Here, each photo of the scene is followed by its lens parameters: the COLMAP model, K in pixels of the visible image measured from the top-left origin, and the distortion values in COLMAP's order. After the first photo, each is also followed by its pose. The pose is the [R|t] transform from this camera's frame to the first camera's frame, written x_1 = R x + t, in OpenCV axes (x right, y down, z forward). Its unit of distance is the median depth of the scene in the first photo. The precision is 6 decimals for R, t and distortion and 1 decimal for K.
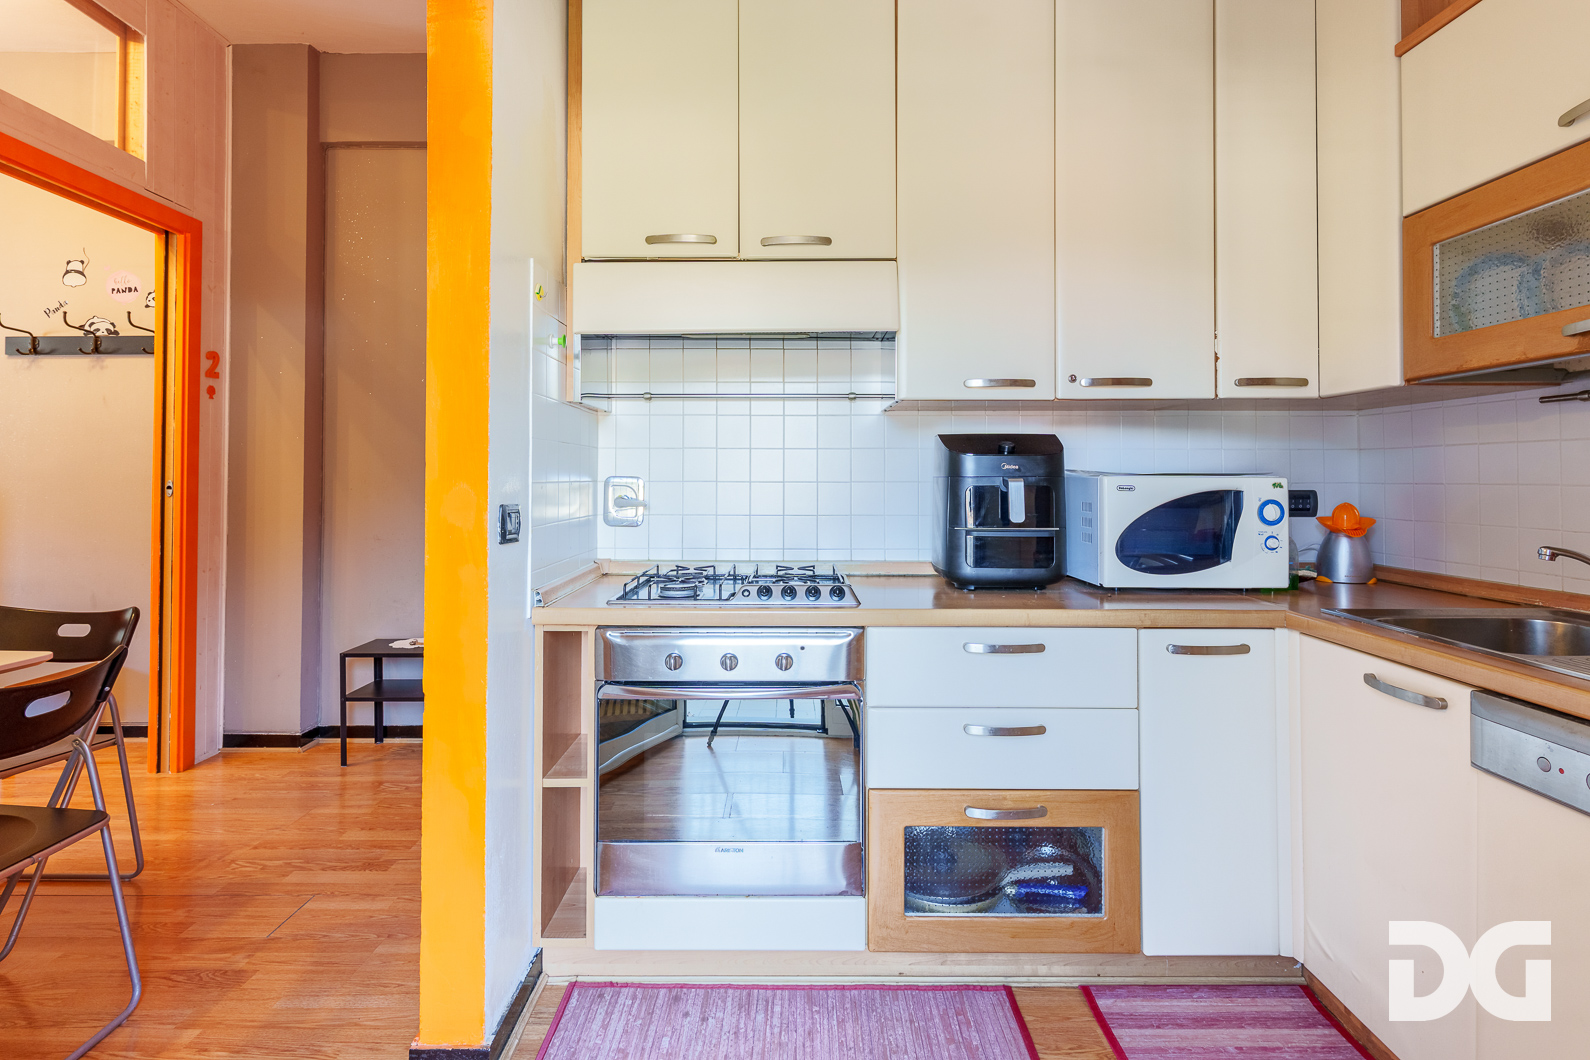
lens RADIAL K [[772.8, 0, 795.1], [0, 772.8, 465.2], [0, 0, 1]] dist [0.005040, 0.000411]
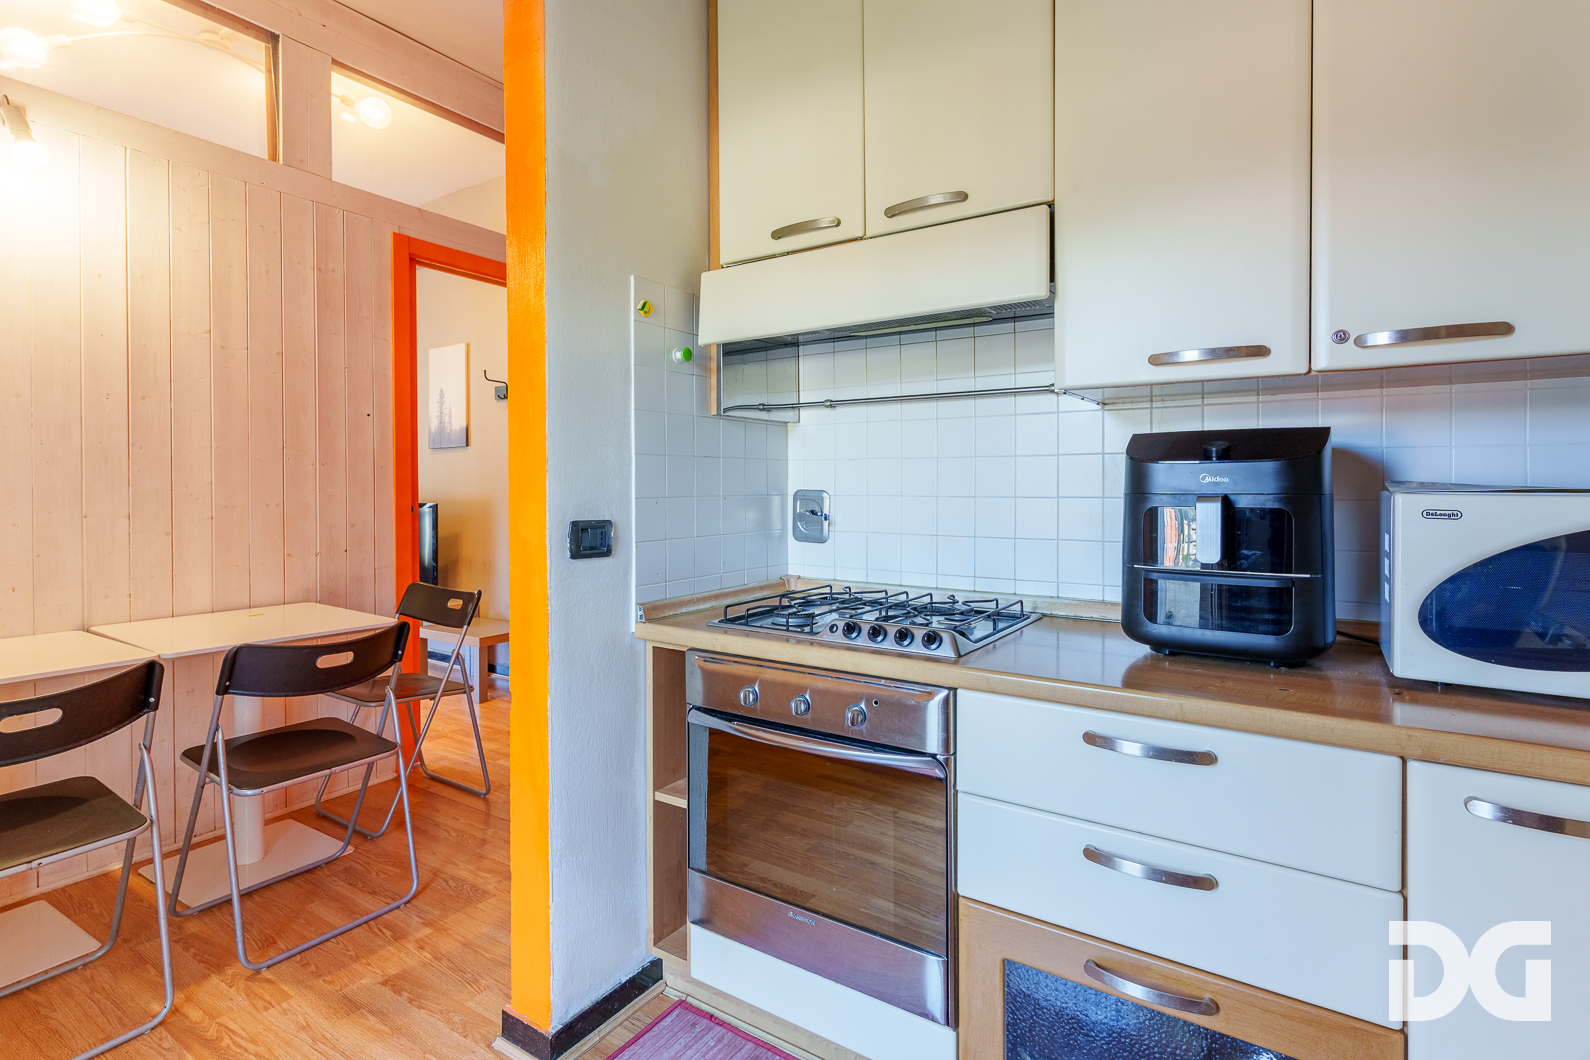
lens RADIAL K [[773.5, 0, 790.2], [0, 773.5, 491.8], [0, 0, 1]] dist [0.002426, 0.000901]
pose [[0.835446, 0.003227, -0.549564, 0.371664], [0.012214, 0.999627, 0.024437, -0.008804], [0.549437, -0.027128, 0.835094, 0.261098]]
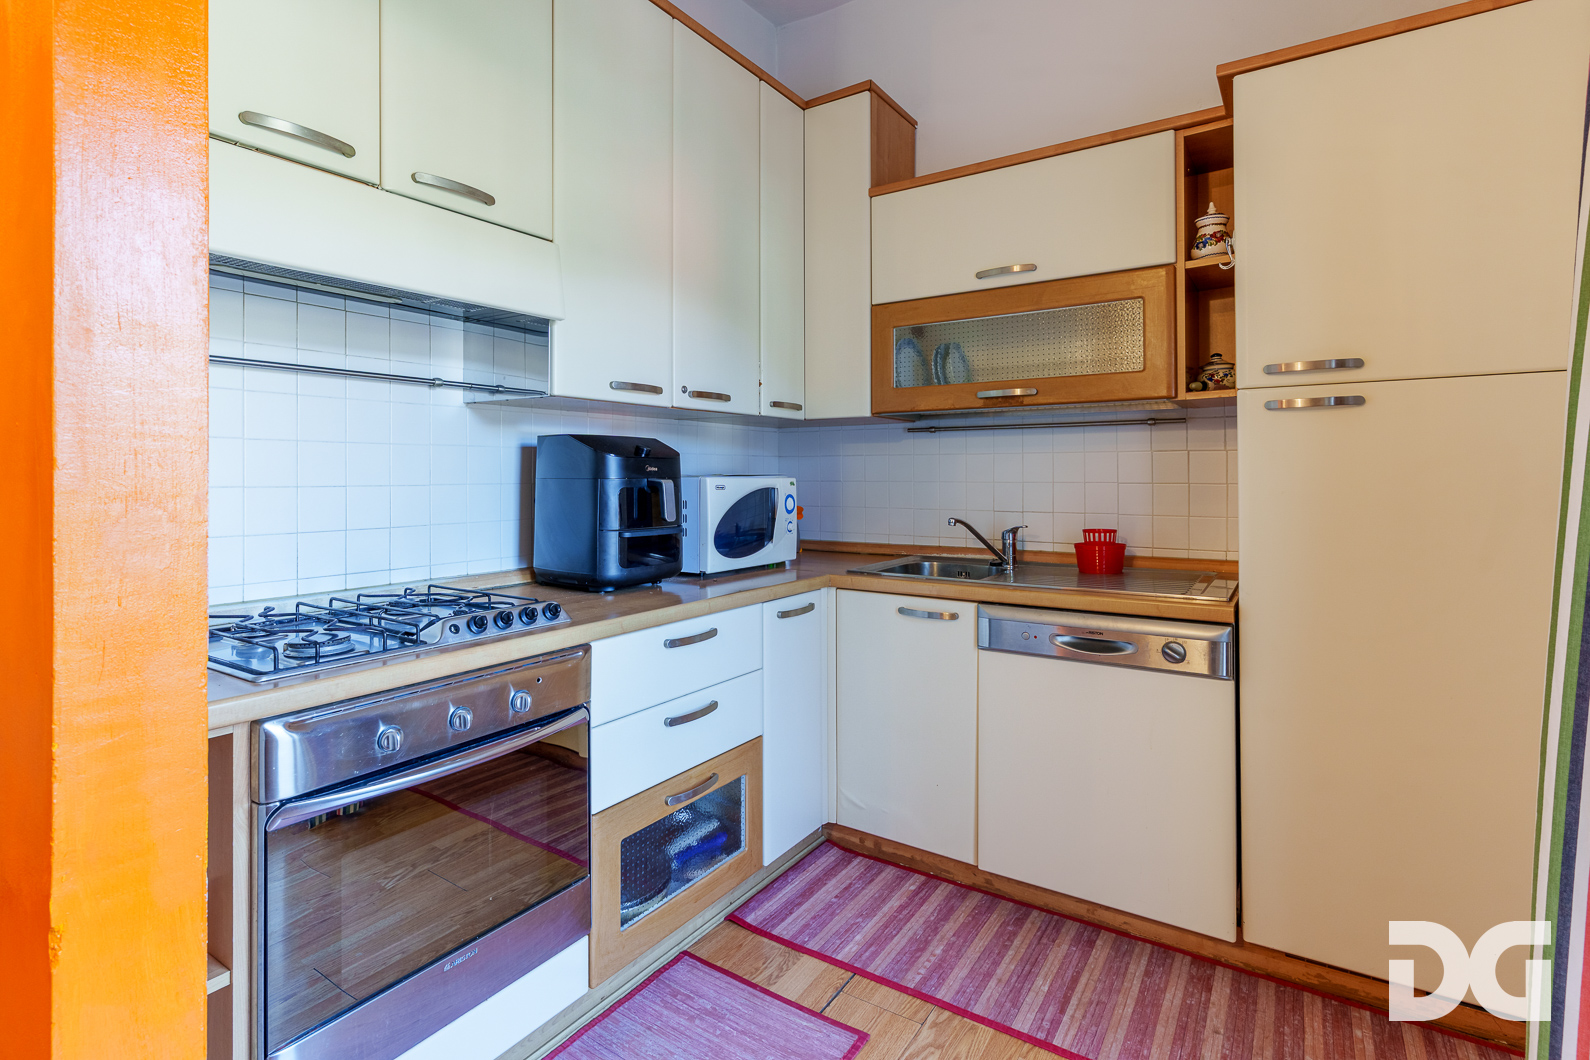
lens RADIAL K [[761.9, 0, 790.7], [0, 761.9, 470.9], [0, 0, 1]] dist [-0.004713, 0.000314]
pose [[0.556209, 0.002564, 0.831039, -0.521212], [-0.011946, 0.999917, 0.004910, -0.002723], [-0.830957, -0.012659, 0.556193, 0.295504]]
